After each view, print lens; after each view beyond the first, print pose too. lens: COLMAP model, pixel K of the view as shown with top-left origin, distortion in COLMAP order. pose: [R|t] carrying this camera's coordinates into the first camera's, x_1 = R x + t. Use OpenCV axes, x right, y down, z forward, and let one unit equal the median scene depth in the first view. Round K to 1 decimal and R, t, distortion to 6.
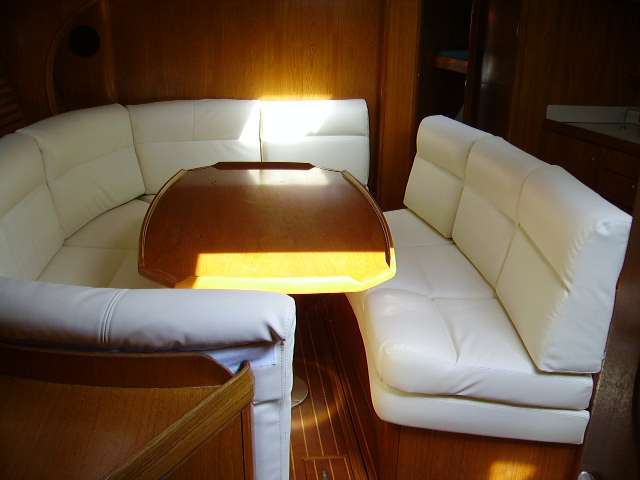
lens RADIAL K [[642.0, 0, 311.6], [0, 642.0, 240.2], [0, 0, 1]] dist [-0.164375, 0.153990]
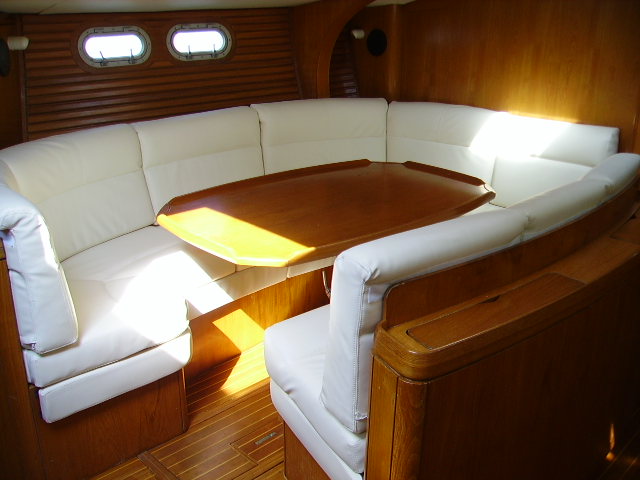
lens RADIAL K [[642.0, 0, 311.6], [0, 642.0, 240.2], [0, 0, 1]] dist [-0.164375, 0.153990]
pose [[0.618747, 0.260507, -0.741140, 0.536641], [-0.266743, 0.957037, 0.113701, -0.068596], [0.738918, 0.127342, 0.661652, 0.178097]]
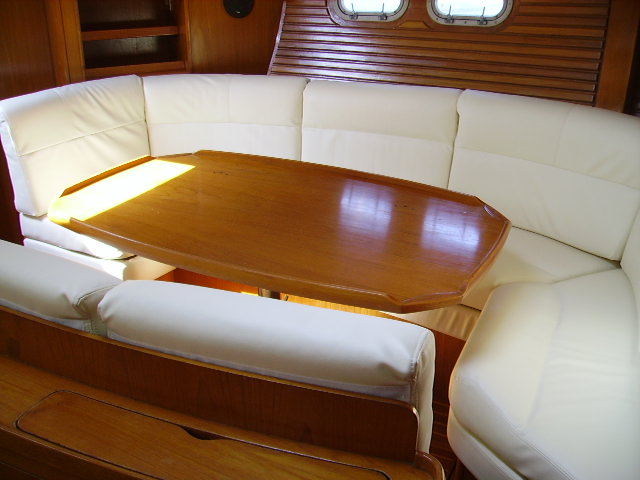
lens RADIAL K [[642.0, 0, 311.6], [0, 642.0, 240.2], [0, 0, 1]] dist [-0.164375, 0.153990]
pose [[-0.549700, 0.327205, -0.768613, 0.415743], [-0.286875, 0.790198, 0.541563, -0.361538], [0.784558, 0.518193, -0.340505, 0.988529]]
